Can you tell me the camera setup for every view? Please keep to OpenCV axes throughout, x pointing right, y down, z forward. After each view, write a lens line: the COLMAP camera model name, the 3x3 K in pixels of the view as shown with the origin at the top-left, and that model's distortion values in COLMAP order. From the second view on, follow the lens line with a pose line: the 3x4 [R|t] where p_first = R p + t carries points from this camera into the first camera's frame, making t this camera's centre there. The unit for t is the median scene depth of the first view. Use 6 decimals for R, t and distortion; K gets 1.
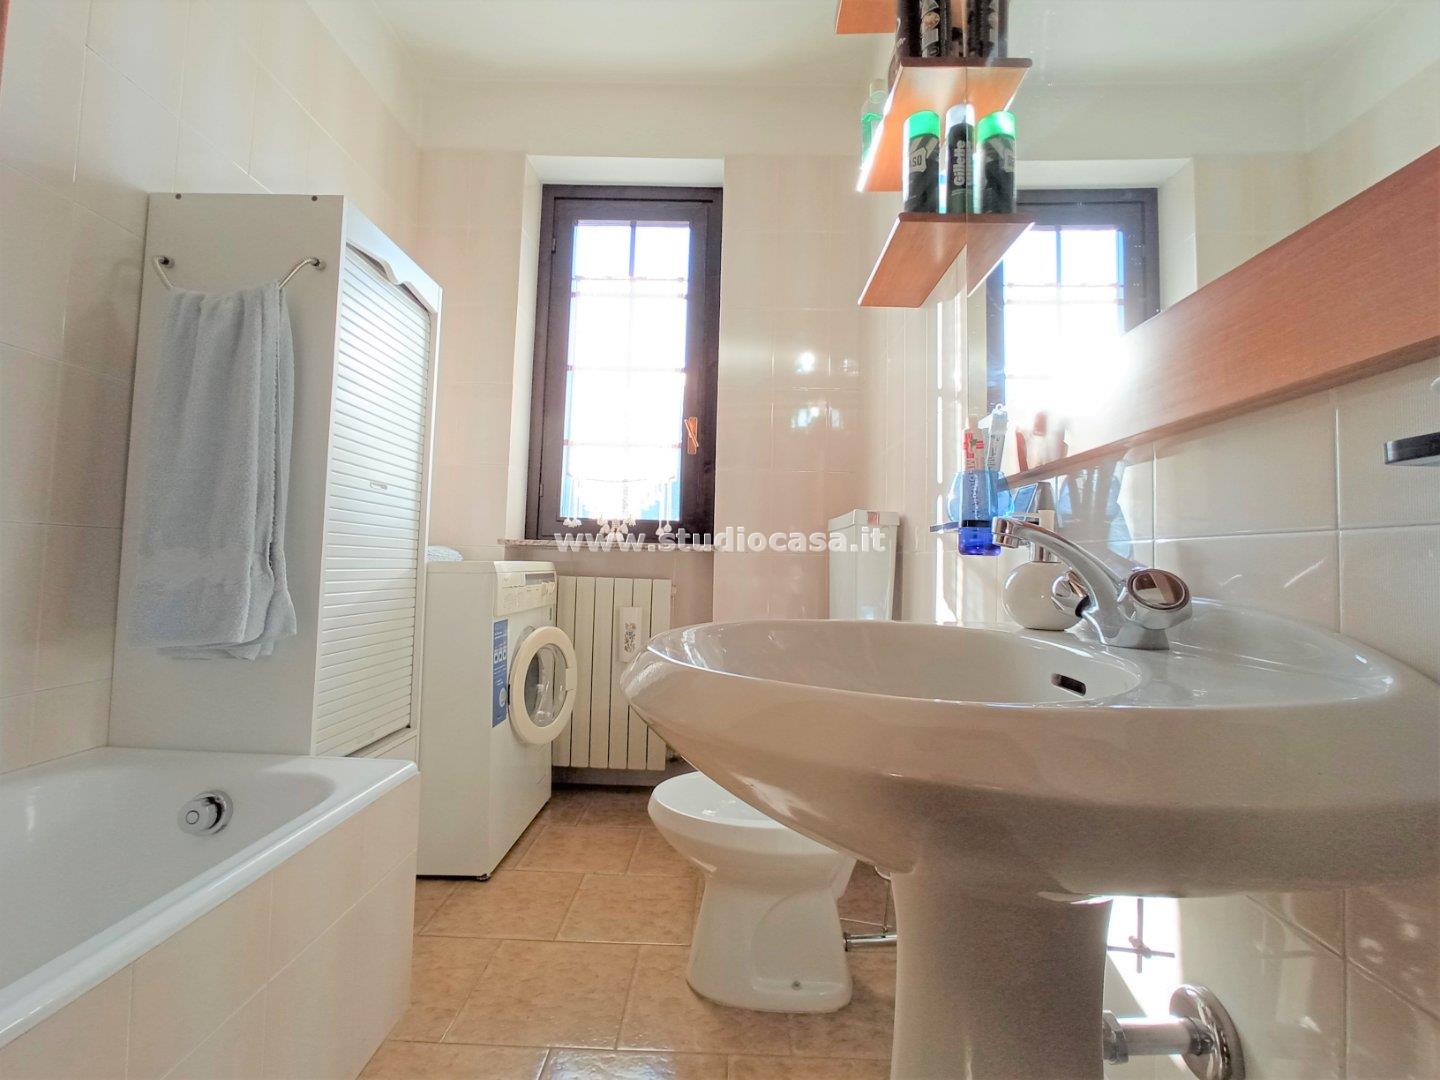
lens RADIAL K [[650.4, 0, 713.1], [0, 650.4, 534.9], [0, 0, 1]] dist [-0.040684, 0.027343]
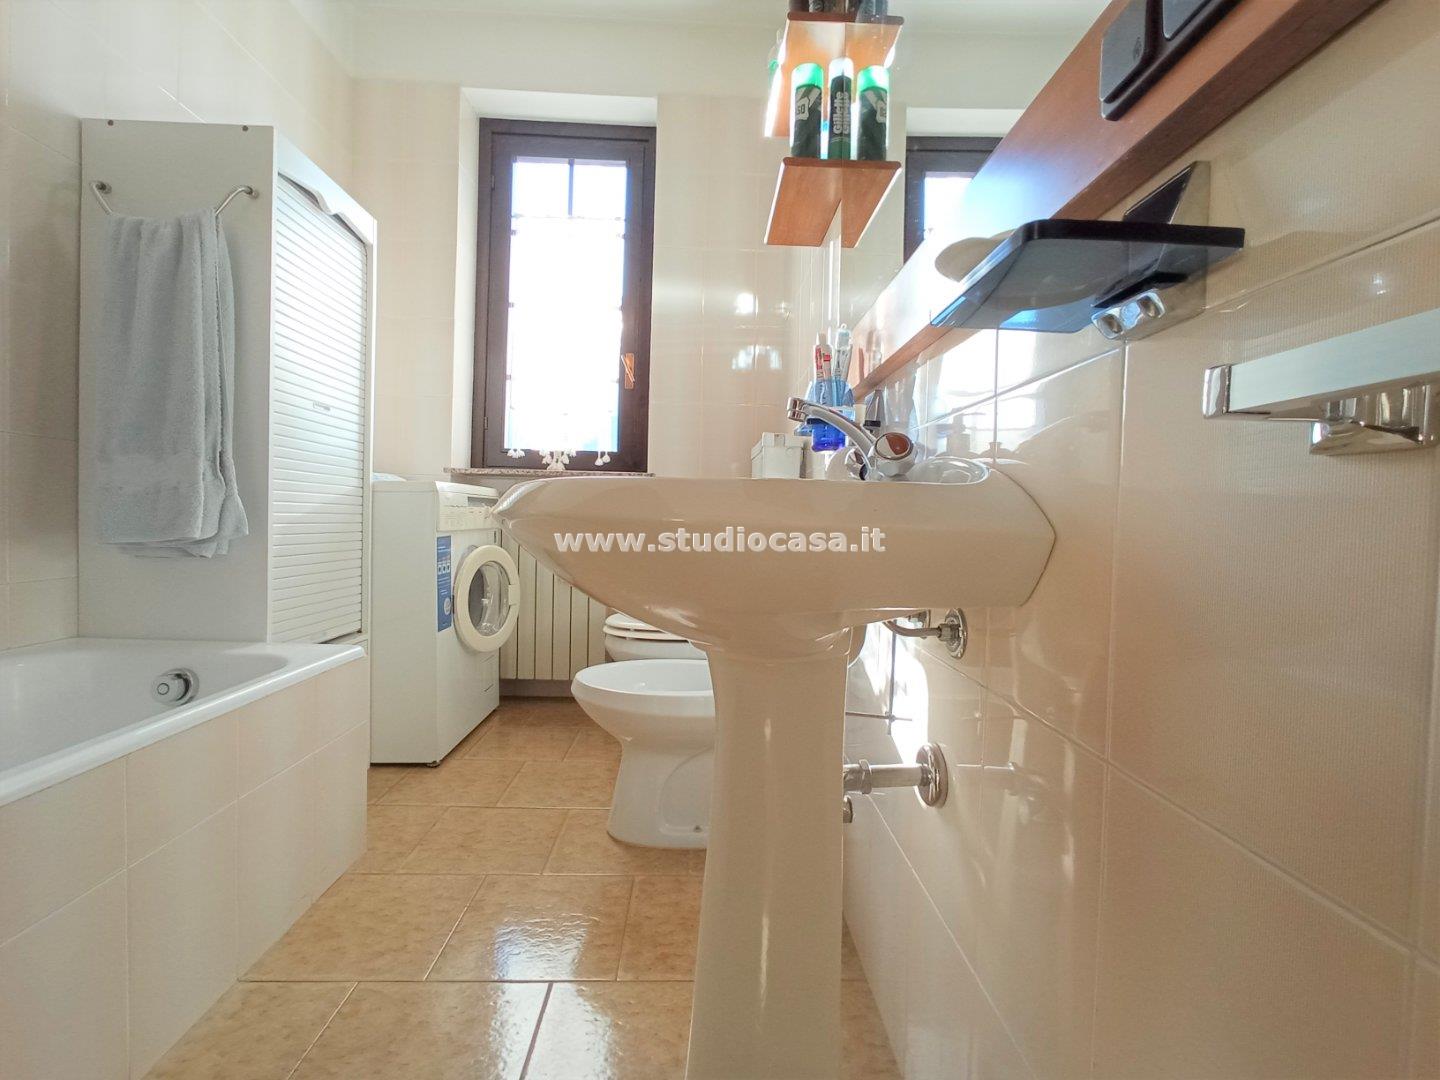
lens RADIAL K [[652.2, 0, 720.0], [0, 652.2, 540.0], [0, 0, 1]] dist [-0.024508, 0.009782]
pose [[0.998506, -0.003055, 0.054550, 0.095132], [-0.001122, 0.997077, 0.076389, 0.066665], [-0.054624, -0.076336, 0.995585, -0.142593]]
